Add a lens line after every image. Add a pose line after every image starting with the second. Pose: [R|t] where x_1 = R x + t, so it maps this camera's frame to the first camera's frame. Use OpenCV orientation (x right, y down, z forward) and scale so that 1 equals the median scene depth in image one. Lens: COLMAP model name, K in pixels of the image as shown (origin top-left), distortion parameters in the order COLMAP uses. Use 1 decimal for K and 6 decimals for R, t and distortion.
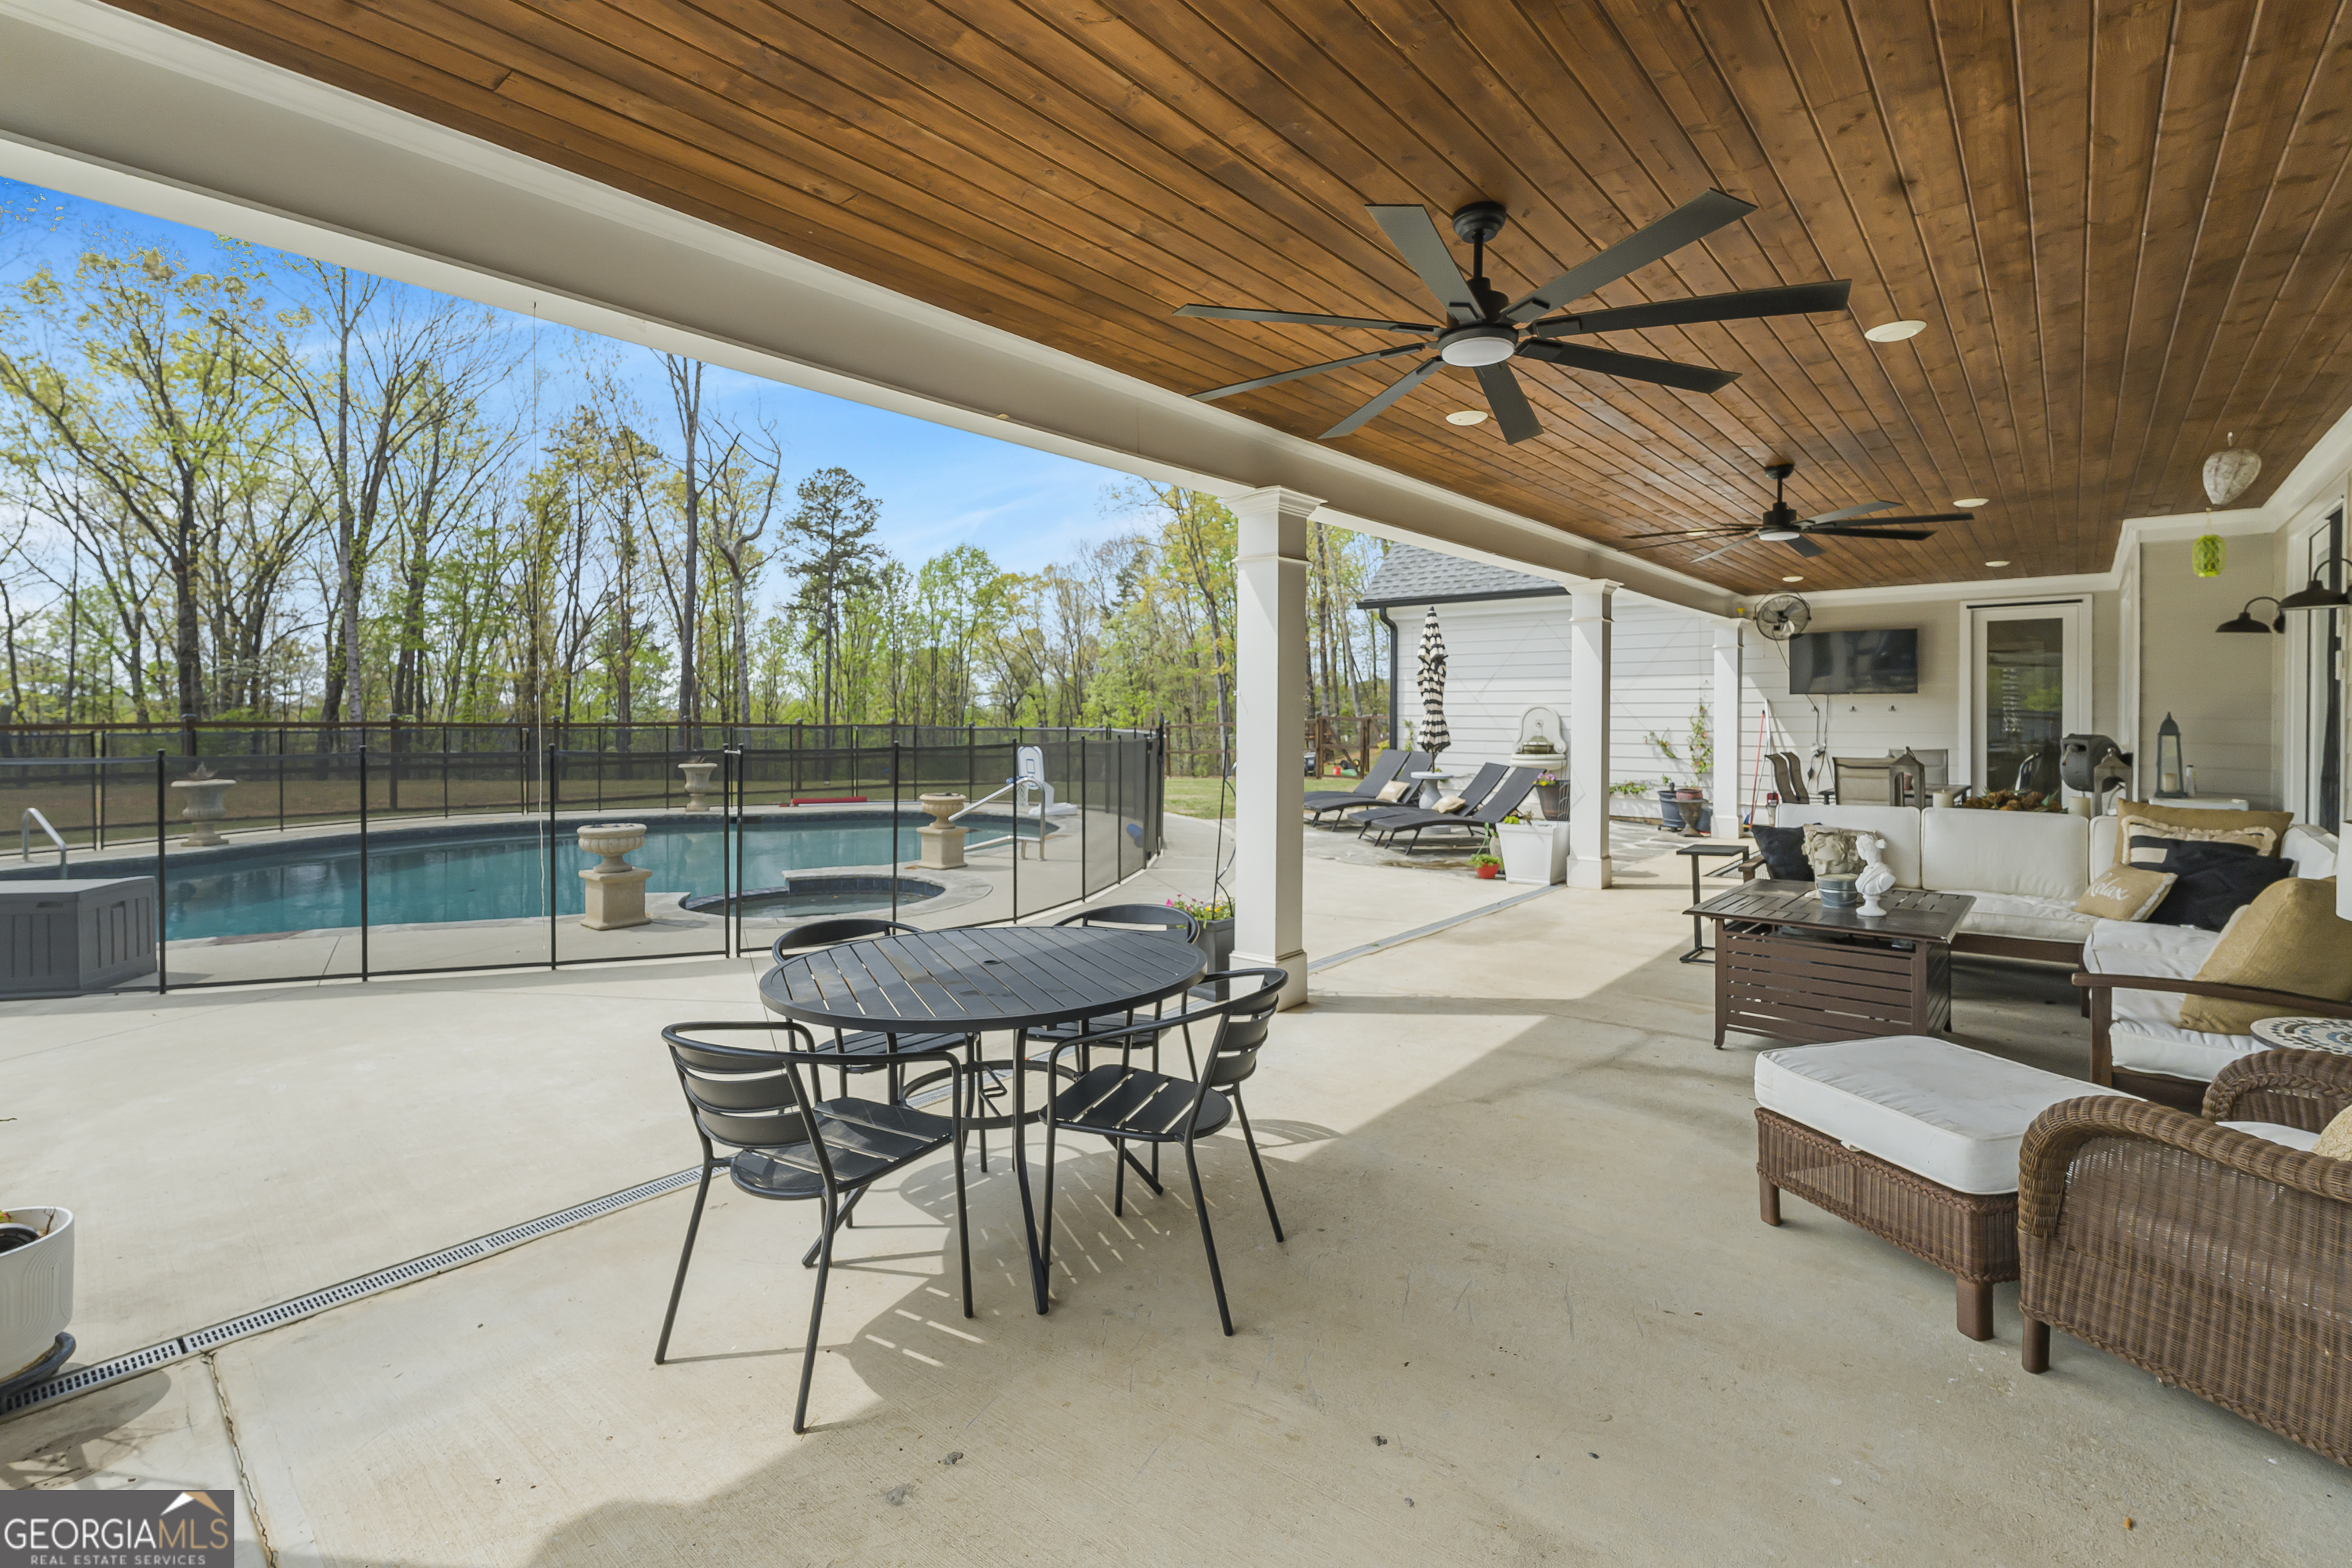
lens RADIAL K [[1052.5, 0, 1182.3], [0, 1052.5, 731.3], [0, 0, 1]] dist [0.000671, -0.000975]
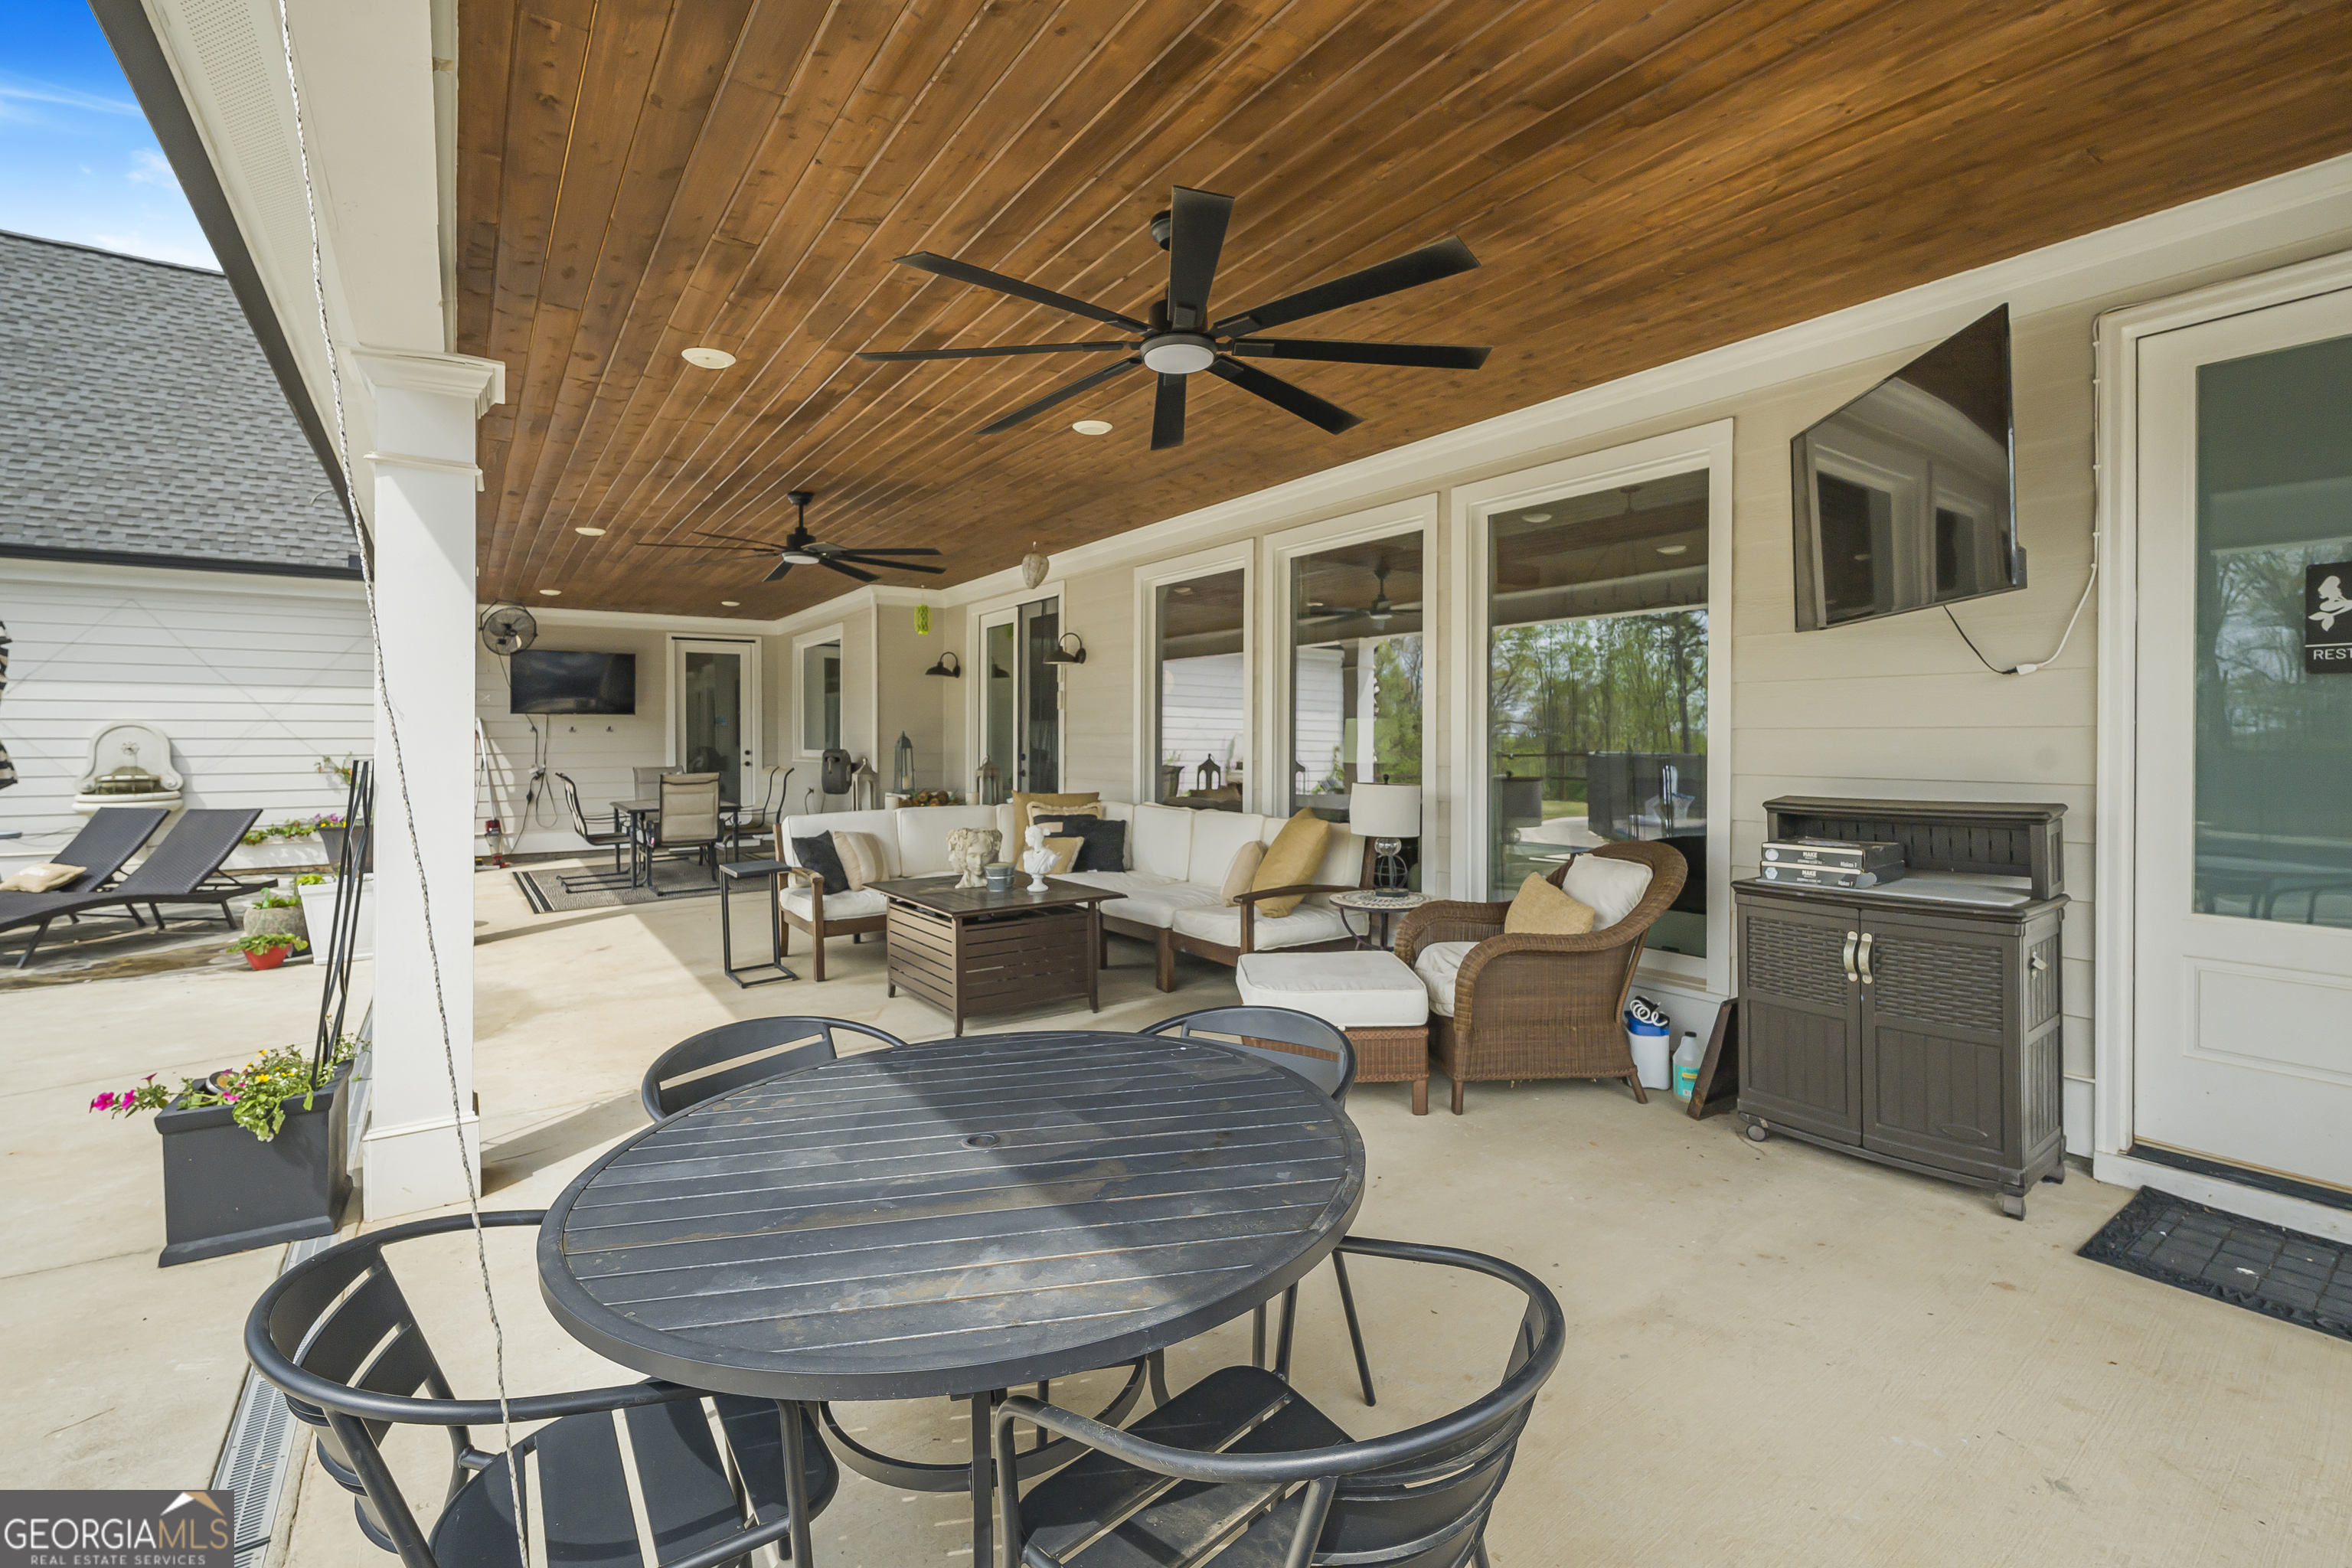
lens RADIAL K [[1052.5, 0, 1182.3], [0, 1052.5, 731.3], [0, 0, 1]] dist [0.000671, -0.000975]
pose [[0.262346, 0.005062, 0.964960, -0.182342], [0.019216, 0.999761, -0.010469, 0.002144], [-0.964782, 0.021290, 0.262186, 0.192903]]
